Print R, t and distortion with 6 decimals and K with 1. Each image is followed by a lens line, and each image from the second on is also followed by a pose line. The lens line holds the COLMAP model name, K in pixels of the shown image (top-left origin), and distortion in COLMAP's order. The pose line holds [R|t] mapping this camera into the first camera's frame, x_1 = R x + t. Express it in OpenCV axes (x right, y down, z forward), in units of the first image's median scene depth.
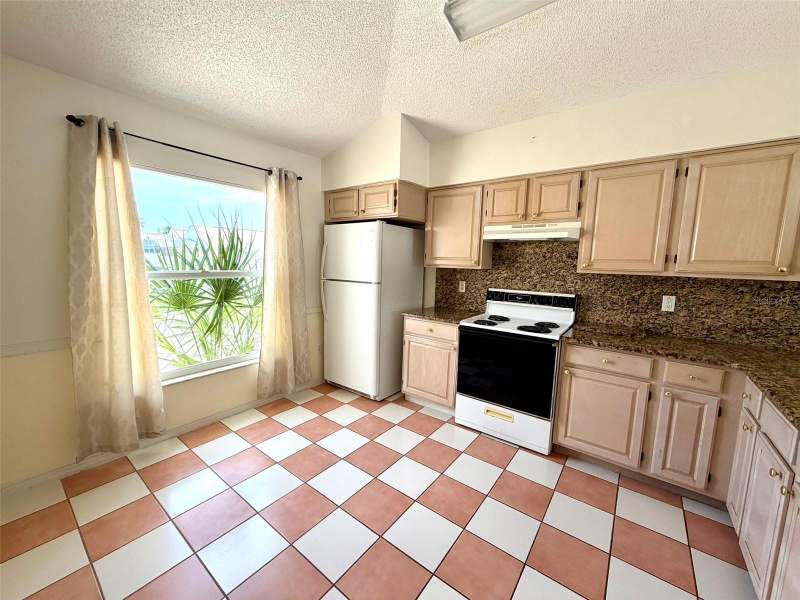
lens RADIAL K [[320.3, 0, 400.0], [0, 320.3, 300.0], [0, 0, 1]] dist [-0.004813, -0.000275]
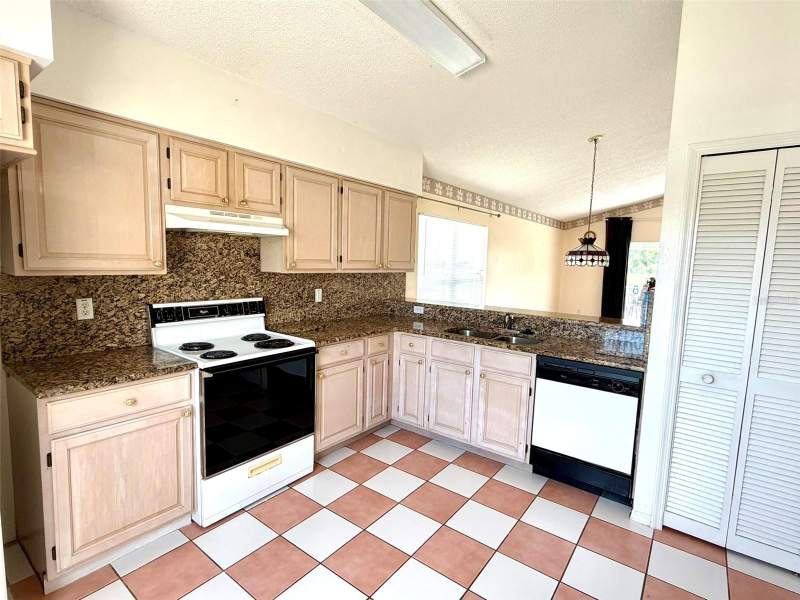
lens RADIAL K [[399.9, 0, 400.0], [0, 399.9, 300.0], [0, 0, 1]] dist [-0.000161, 0.000097]
pose [[-0.006144, -0.122839, 0.992408, -0.571079], [0.091203, 0.988221, 0.122886, -0.114076], [-0.995813, 0.091265, 0.005132, 0.628862]]
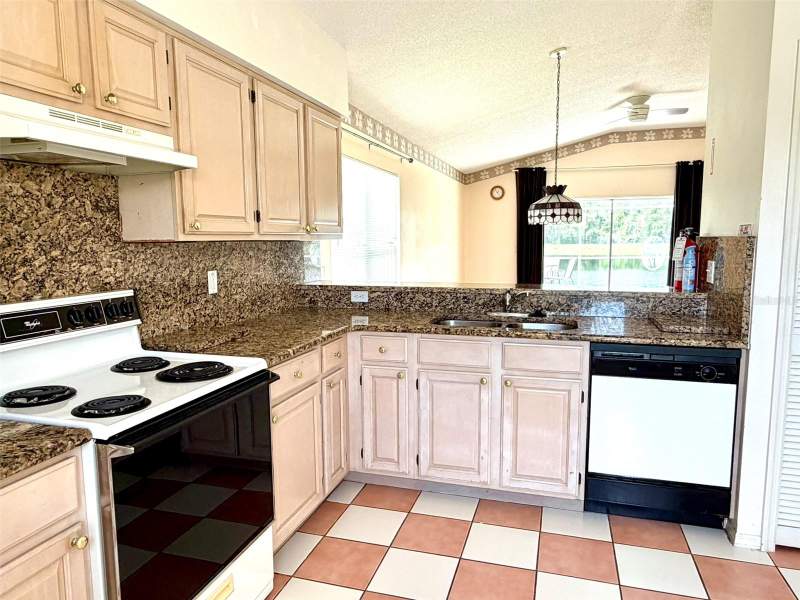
lens RADIAL K [[549.4, 0, 400.0], [0, 549.4, 300.0], [0, 0, 1]] dist [0.003880, -0.000665]
pose [[-0.352086, -0.127069, 0.927302, -0.350252], [0.112559, 0.977803, 0.176726, -0.102521], [-0.929175, 0.166599, -0.329968, 0.925887]]
